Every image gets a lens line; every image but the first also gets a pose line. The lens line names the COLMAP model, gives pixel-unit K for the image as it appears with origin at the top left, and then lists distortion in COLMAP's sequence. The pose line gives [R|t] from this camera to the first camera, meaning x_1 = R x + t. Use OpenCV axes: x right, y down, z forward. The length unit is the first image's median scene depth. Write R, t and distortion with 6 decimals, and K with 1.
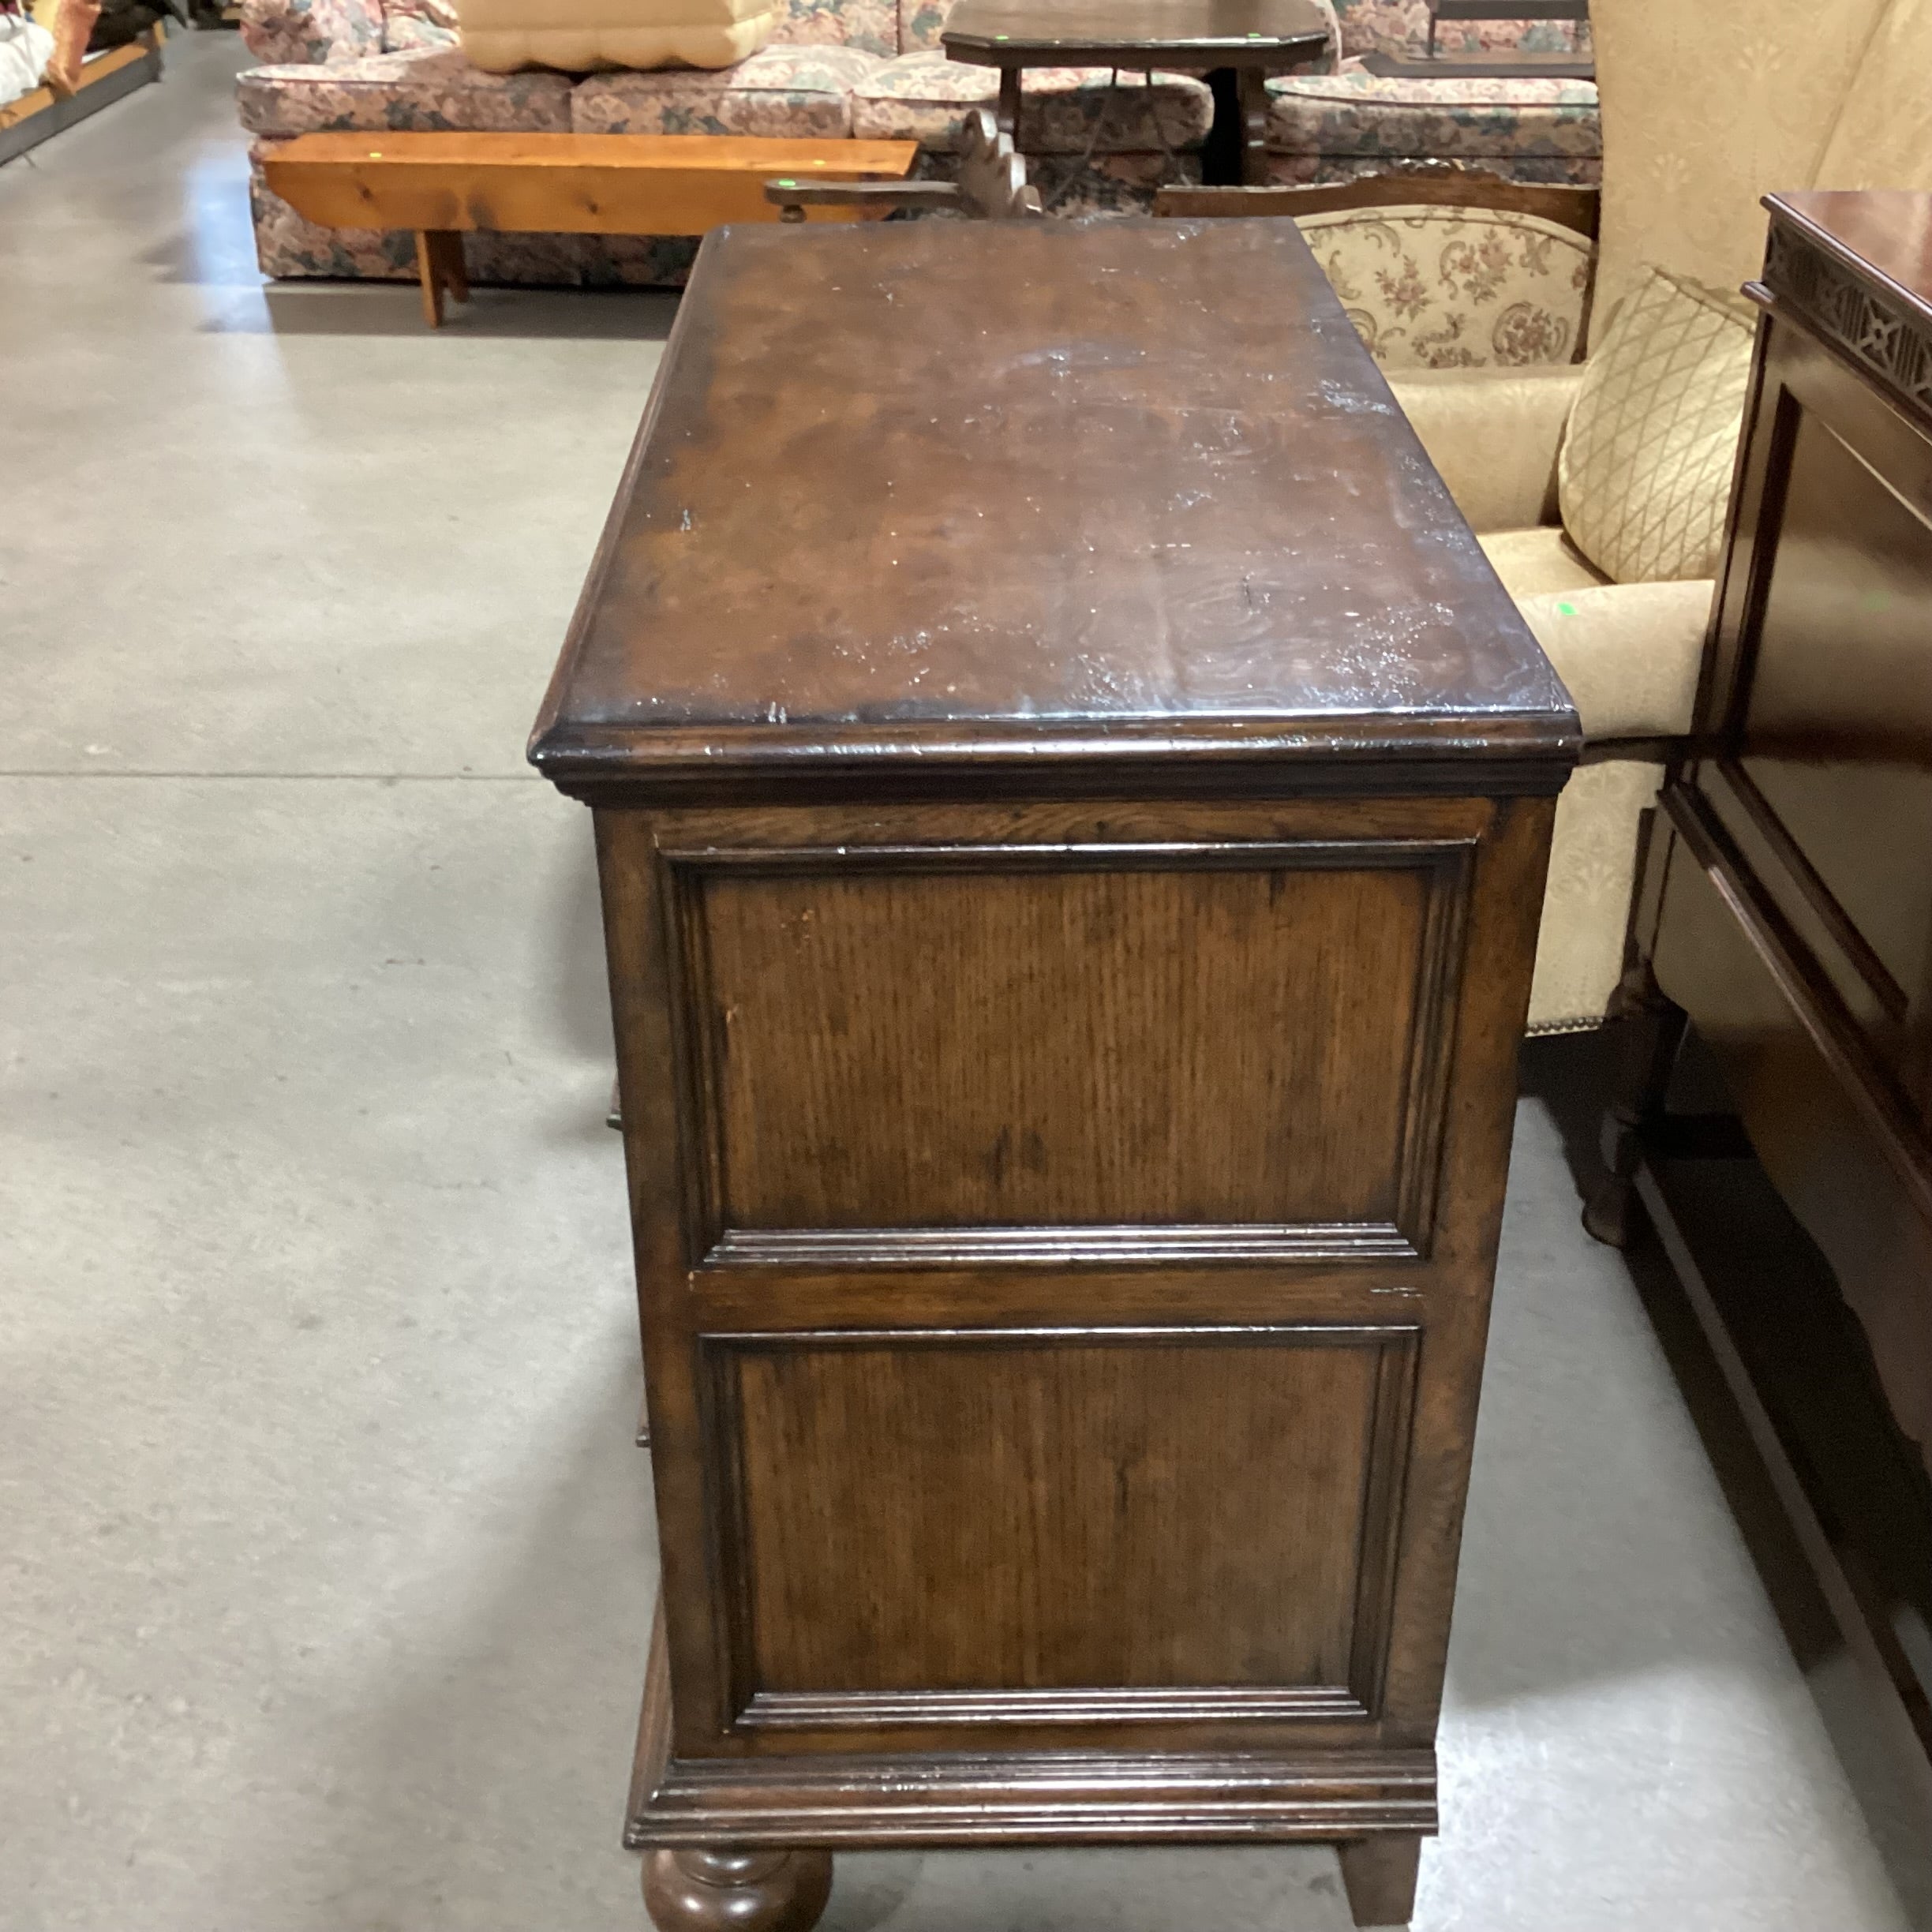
lens RADIAL K [[2374.7, 0, 966.0], [0, 2374.7, 966.0], [0, 0, 1]] dist [0.083477, -0.183744]
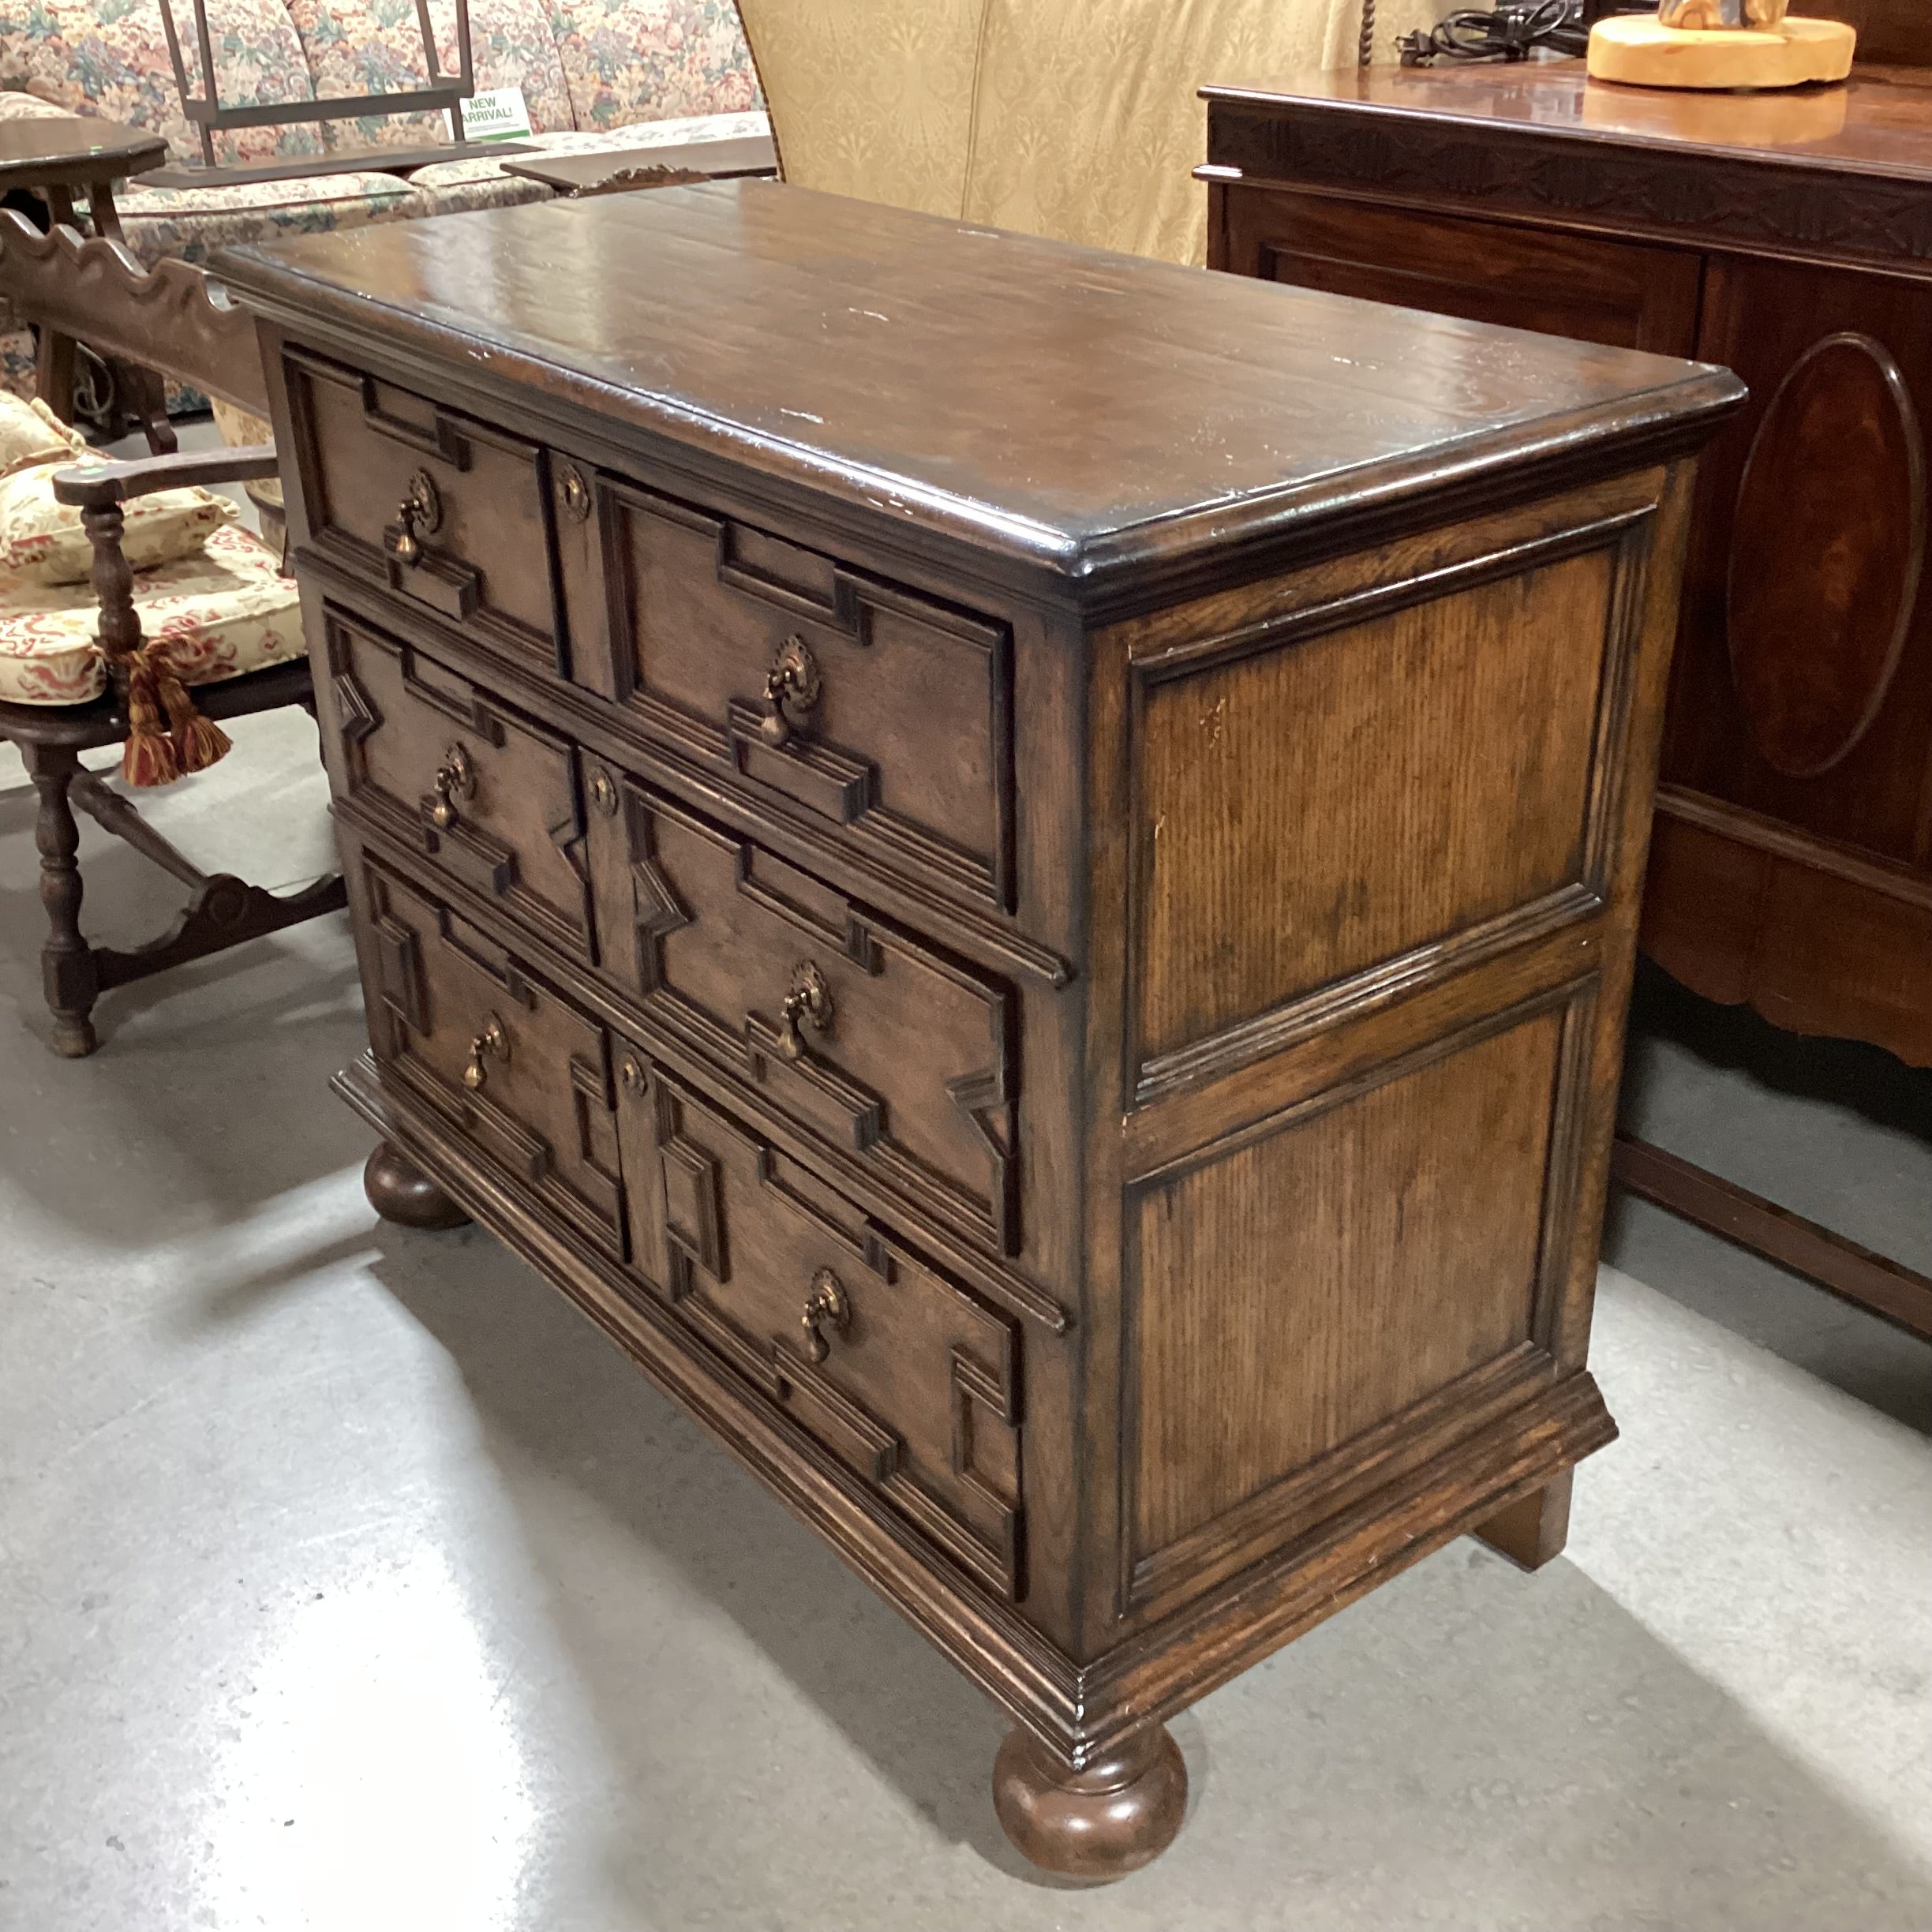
lens RADIAL K [[2343.6, 0, 969.3], [0, 2343.6, 958.2], [0, 0, 1]] dist [0.121339, -0.263272]
pose [[0.797898, -0.279782, 0.533930, -0.696630], [0.314610, 0.948836, 0.027046, 0.019808], [-0.514178, 0.146399, 0.845096, 0.202010]]
